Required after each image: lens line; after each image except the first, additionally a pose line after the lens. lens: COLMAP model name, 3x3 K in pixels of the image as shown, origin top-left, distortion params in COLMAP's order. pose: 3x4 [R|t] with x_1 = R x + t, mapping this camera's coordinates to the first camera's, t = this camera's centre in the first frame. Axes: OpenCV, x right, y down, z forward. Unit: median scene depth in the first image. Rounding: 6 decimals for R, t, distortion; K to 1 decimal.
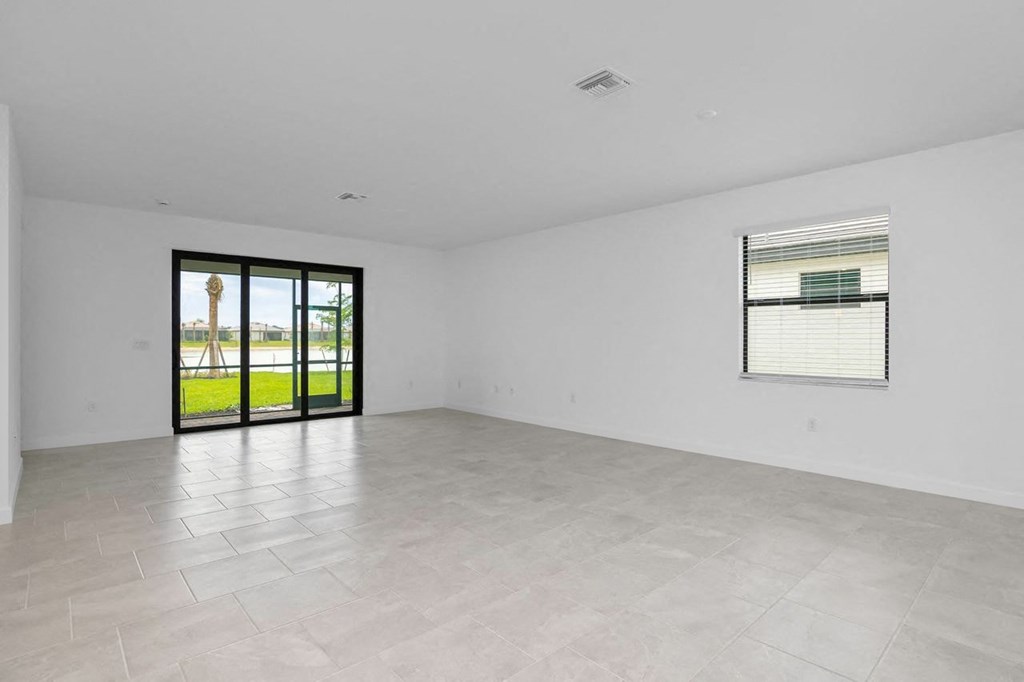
lens RADIAL K [[535.7, 0, 512.0], [0, 535.7, 341.0], [0, 0, 1]] dist [0.002564, 0.001053]
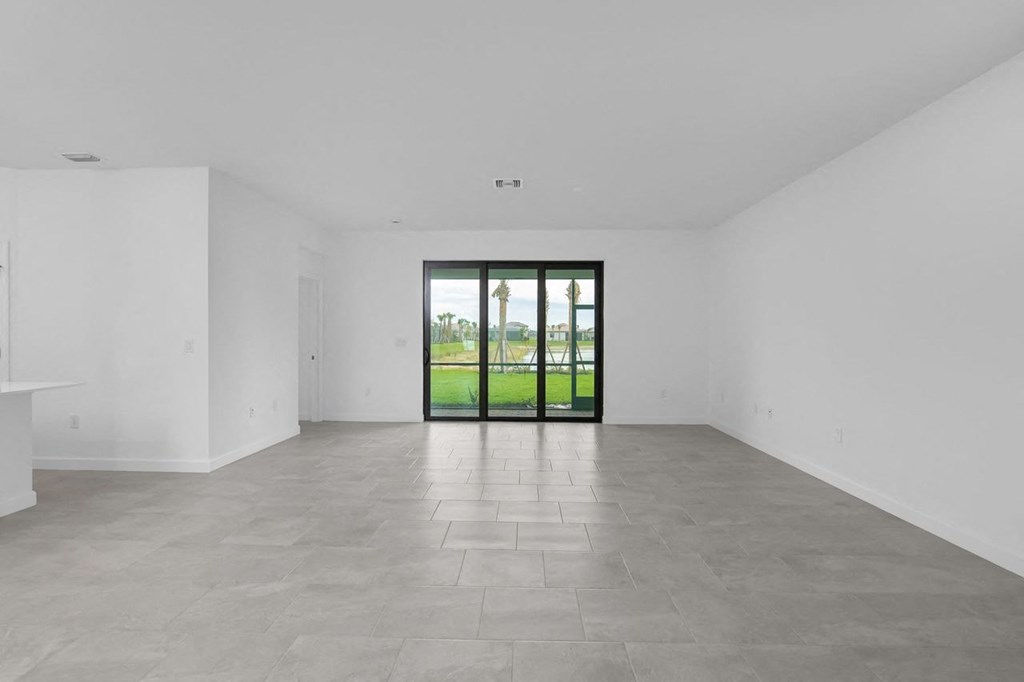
lens RADIAL K [[535.7, 0, 512.0], [0, 535.7, 341.0], [0, 0, 1]] dist [0.002564, 0.001053]
pose [[0.717213, 0.006535, -0.696824, 0.255373], [-0.007477, 0.999971, 0.001683, -0.000986], [0.696814, 0.004003, 0.717241, 0.252885]]
